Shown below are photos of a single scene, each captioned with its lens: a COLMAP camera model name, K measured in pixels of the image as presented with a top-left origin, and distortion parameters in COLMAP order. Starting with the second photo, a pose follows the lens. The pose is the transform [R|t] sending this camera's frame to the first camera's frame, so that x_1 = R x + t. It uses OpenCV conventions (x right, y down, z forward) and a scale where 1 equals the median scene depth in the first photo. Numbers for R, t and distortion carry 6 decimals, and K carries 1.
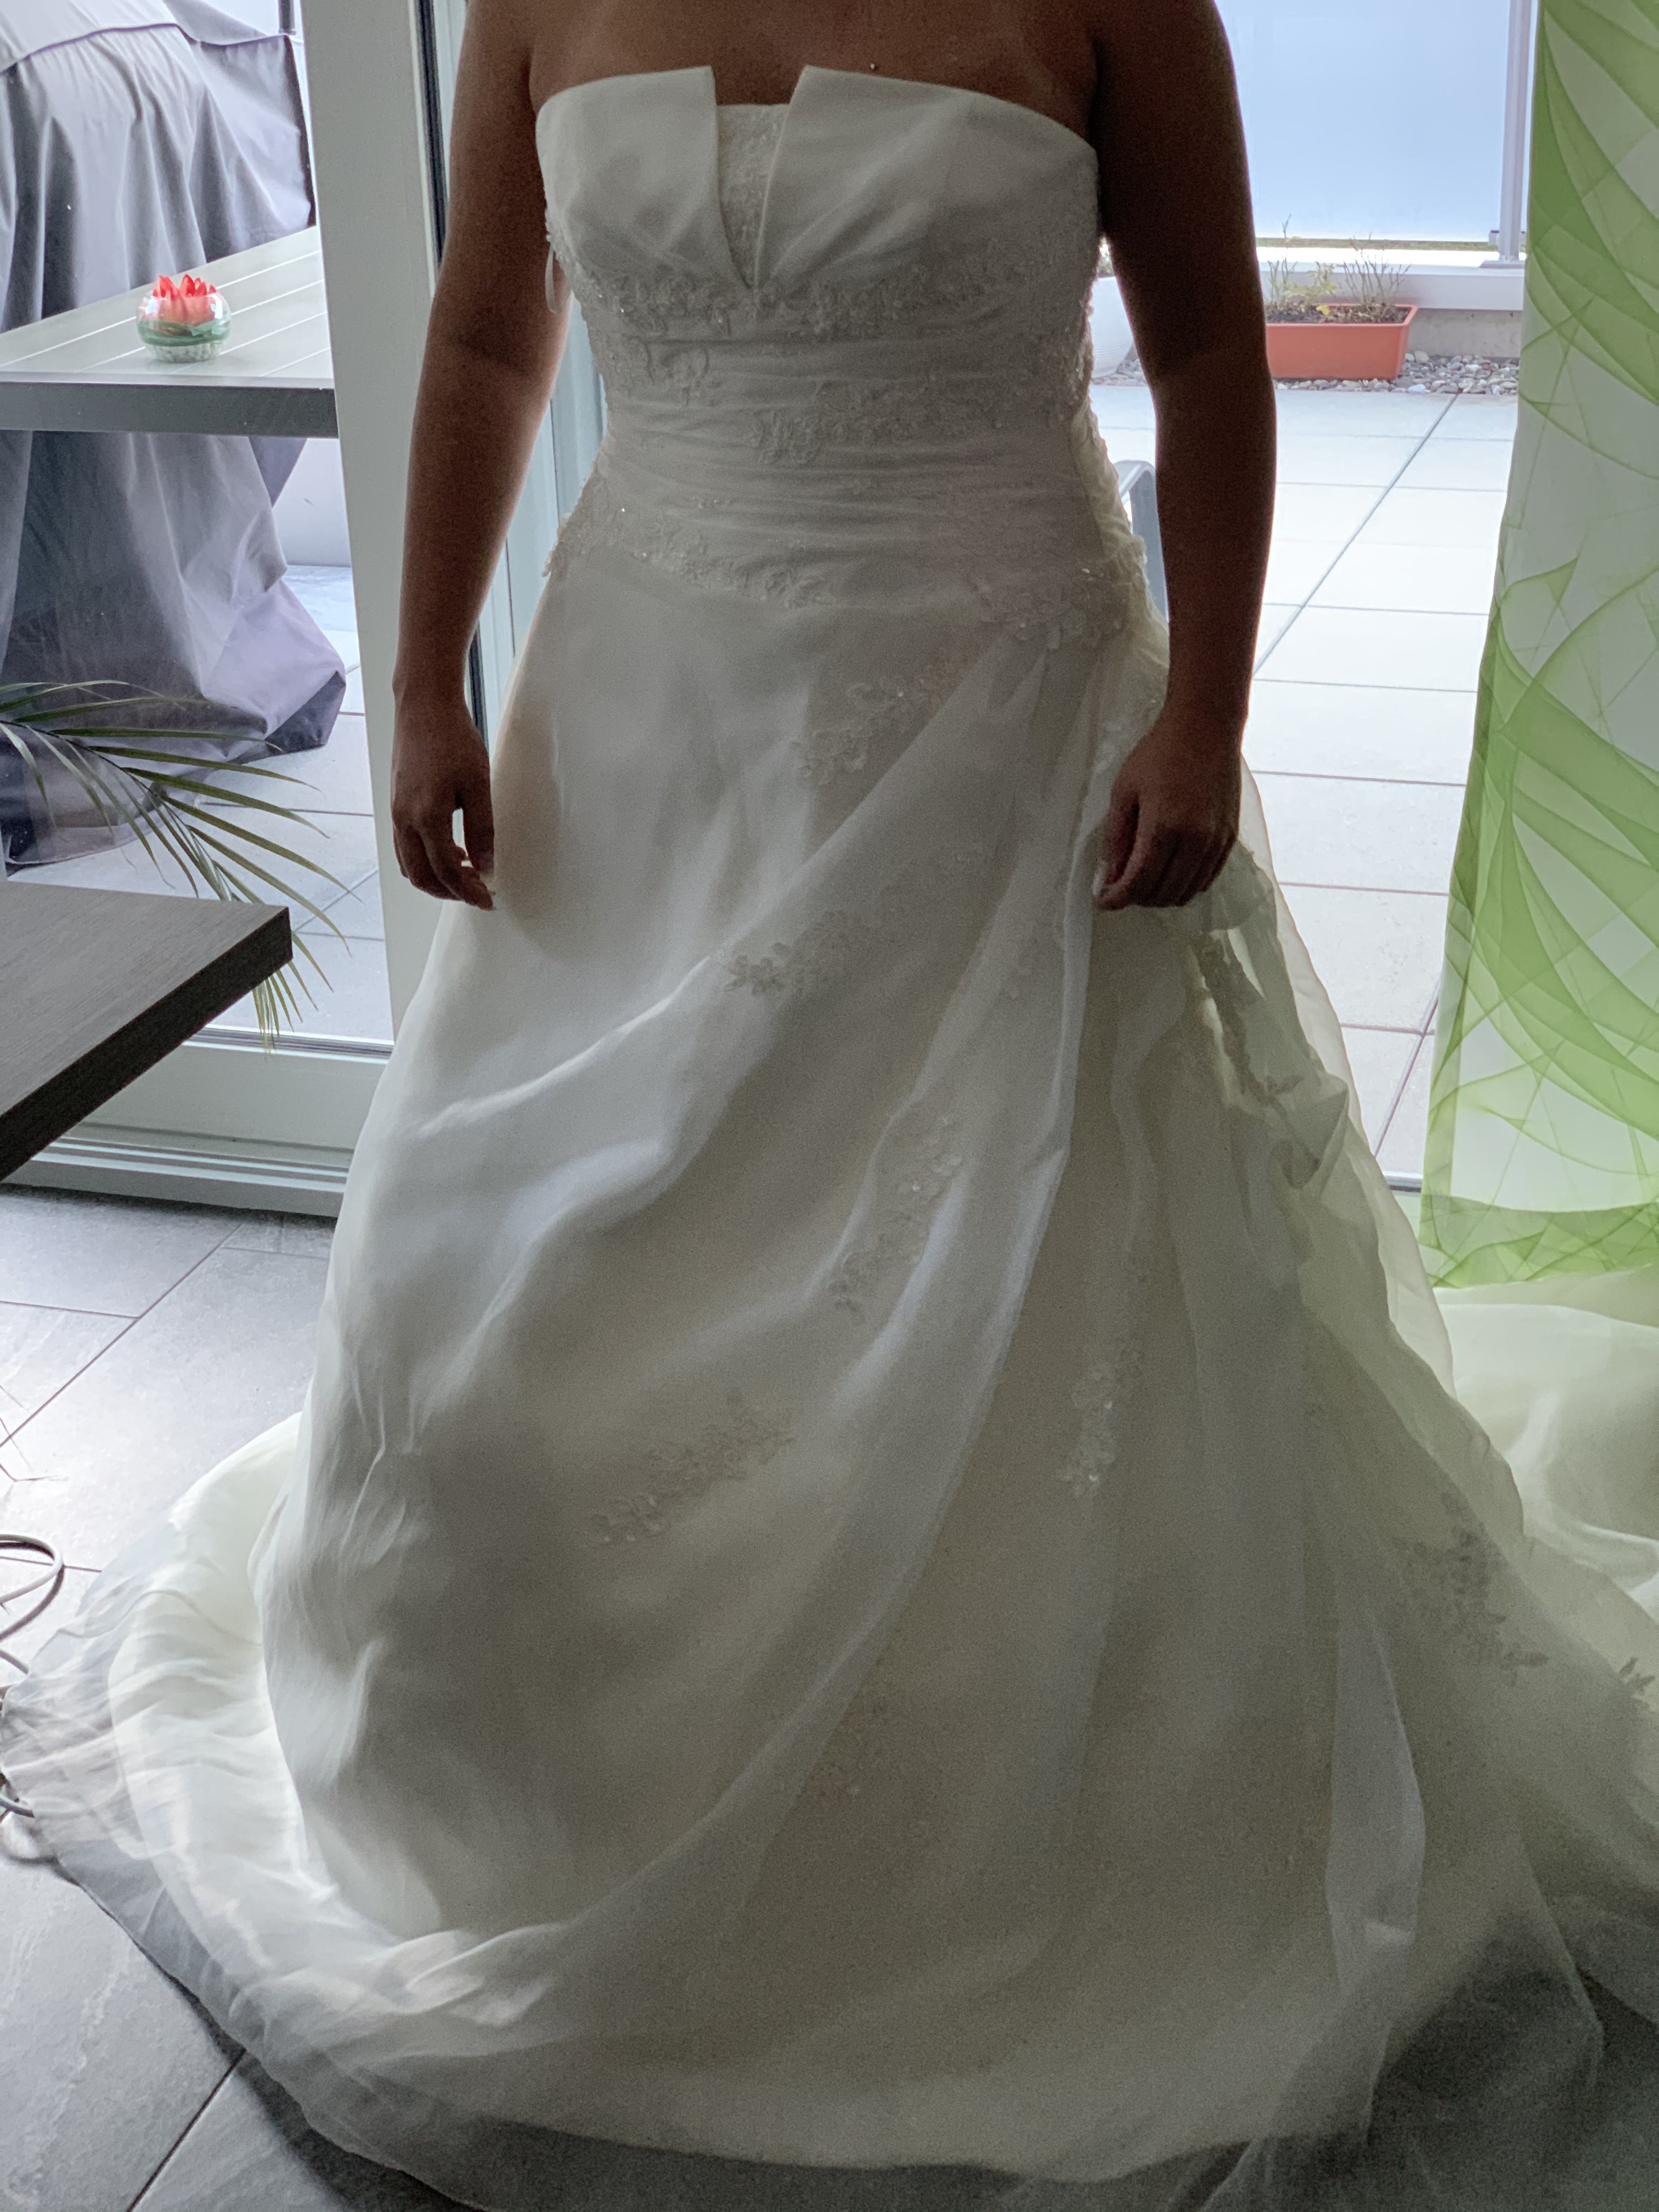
lens RADIAL K [[3402.4, 0, 831.2], [0, 3402.4, 1222.2], [0, 0, 1]] dist [0.008260, 0.627976]
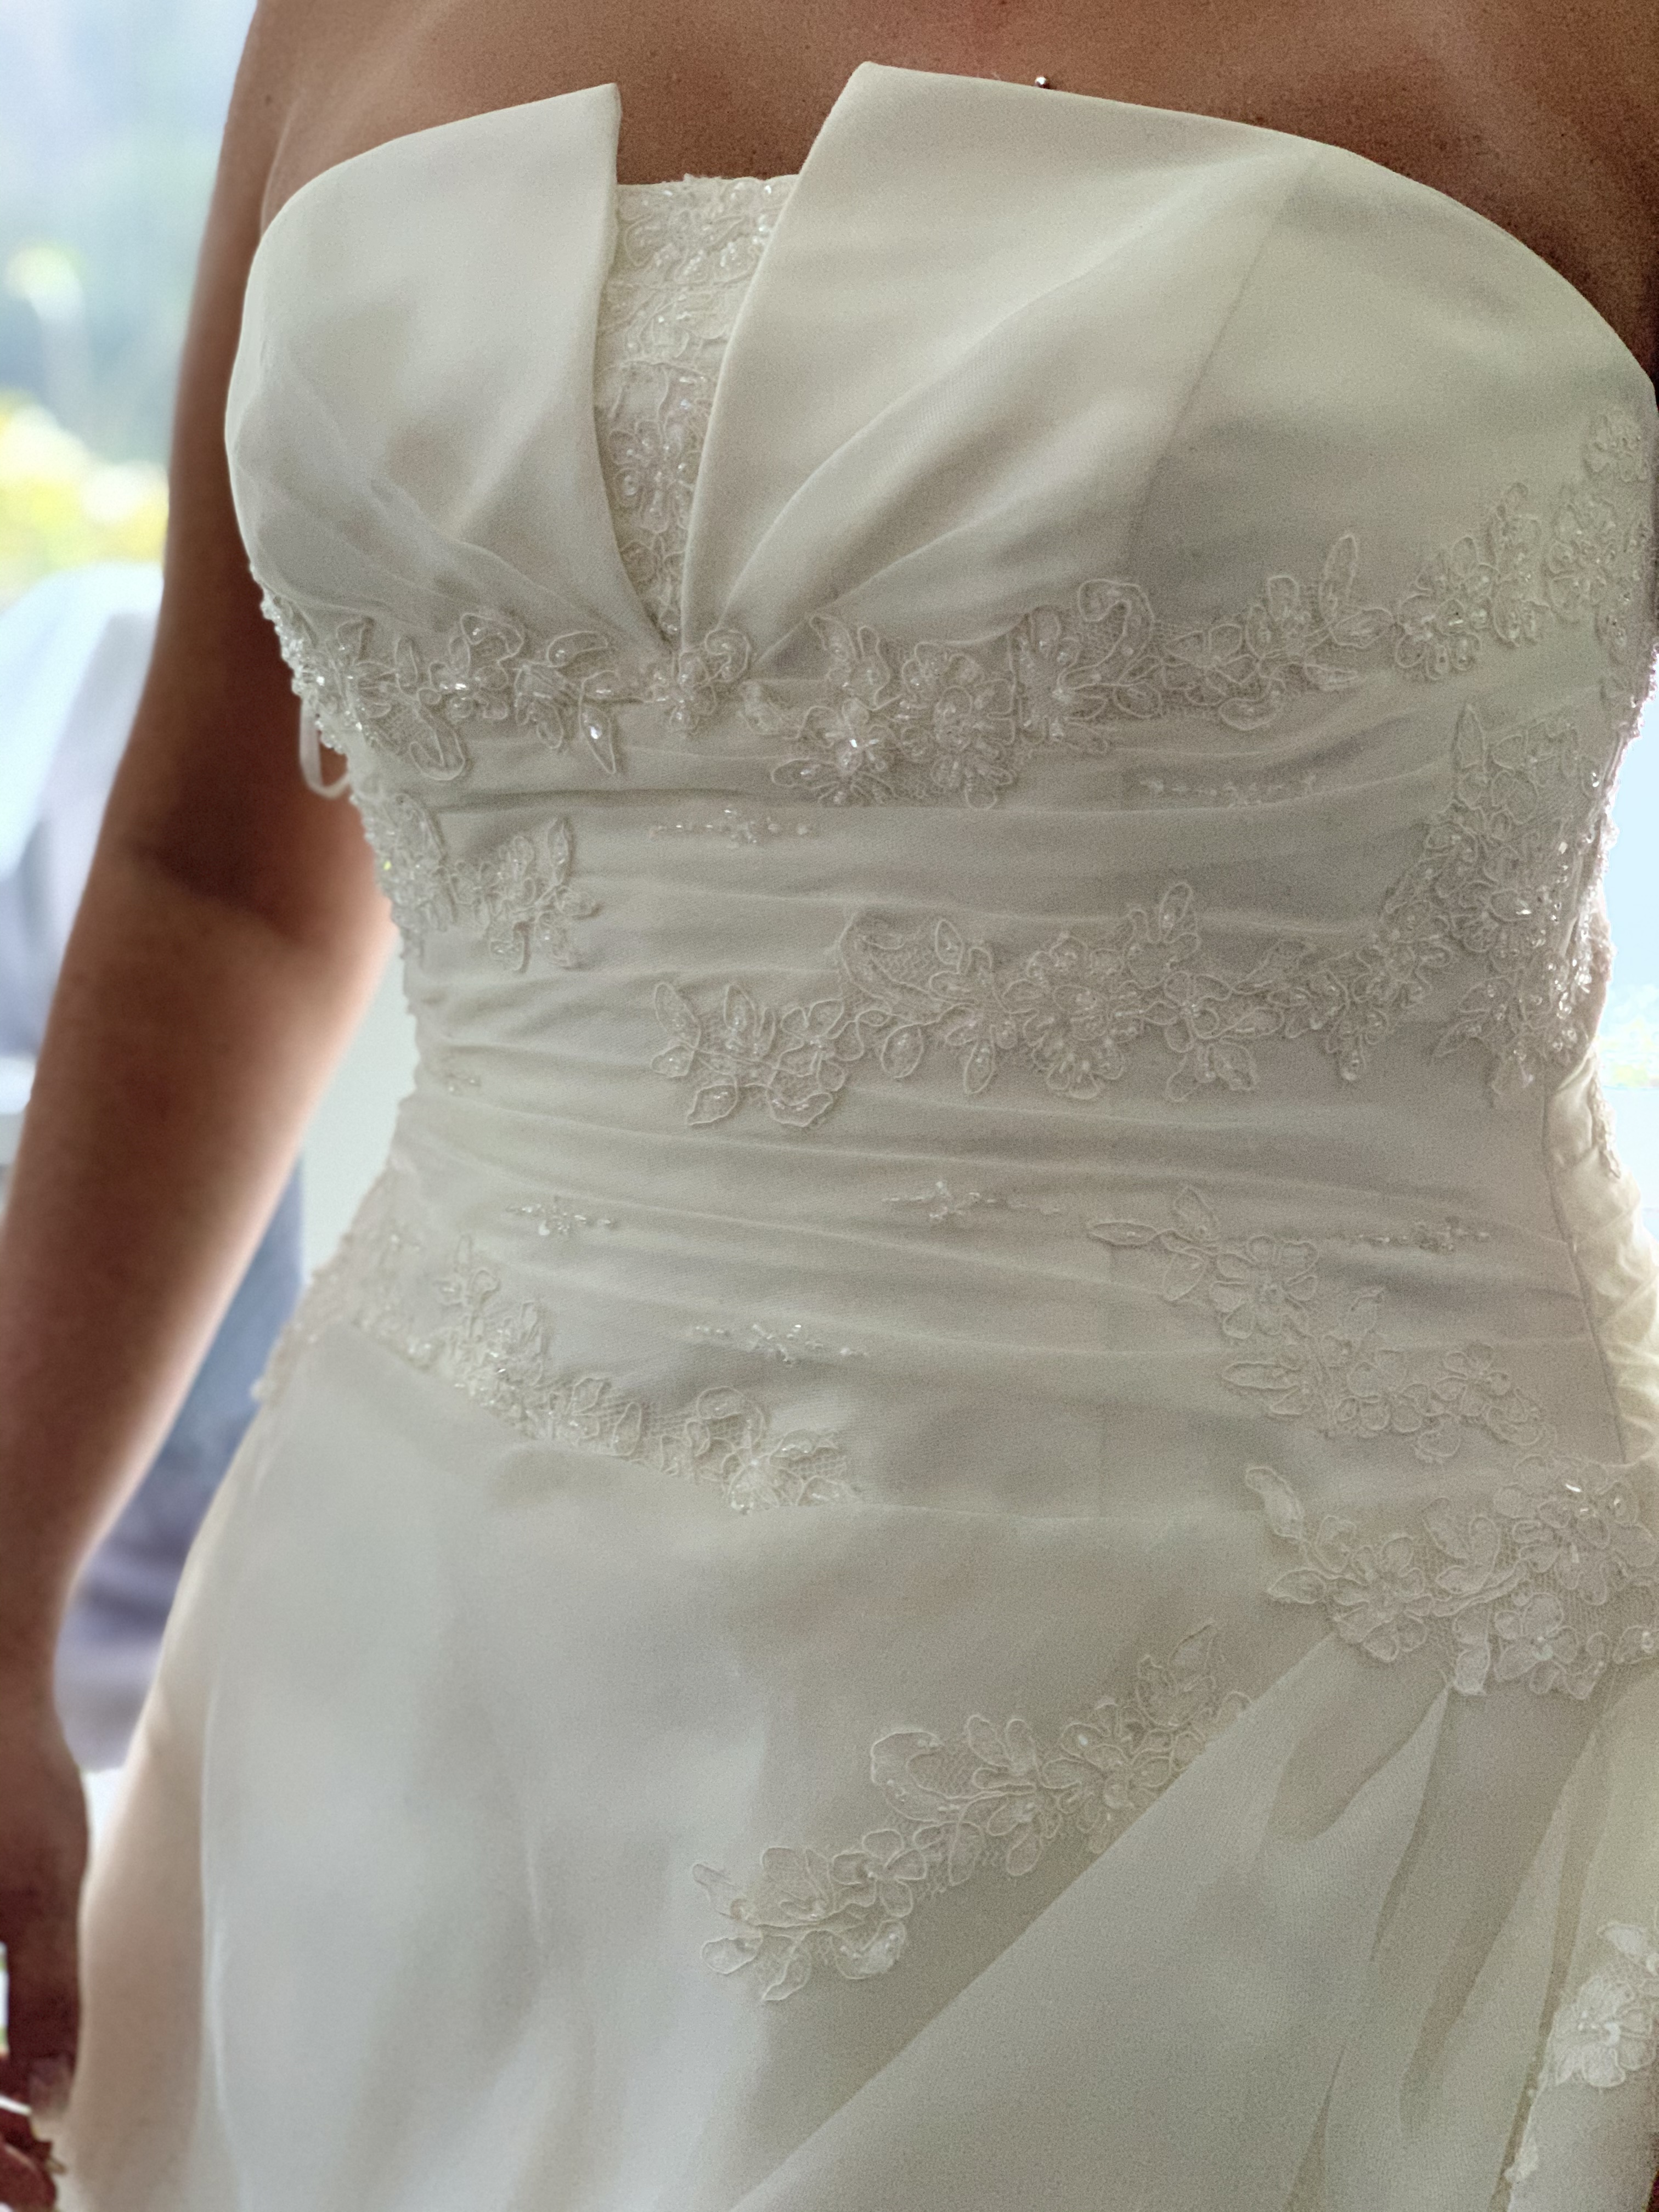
lens RADIAL K [[3402.4, 0, 831.2], [0, 3402.4, 1222.2], [0, 0, 1]] dist [0.008260, 0.627976]
pose [[0.986291, 0.067312, -0.150665, 0.051410], [-0.105091, 0.960146, -0.258990, -0.119253], [0.127228, 0.271273, 0.954057, 0.659193]]
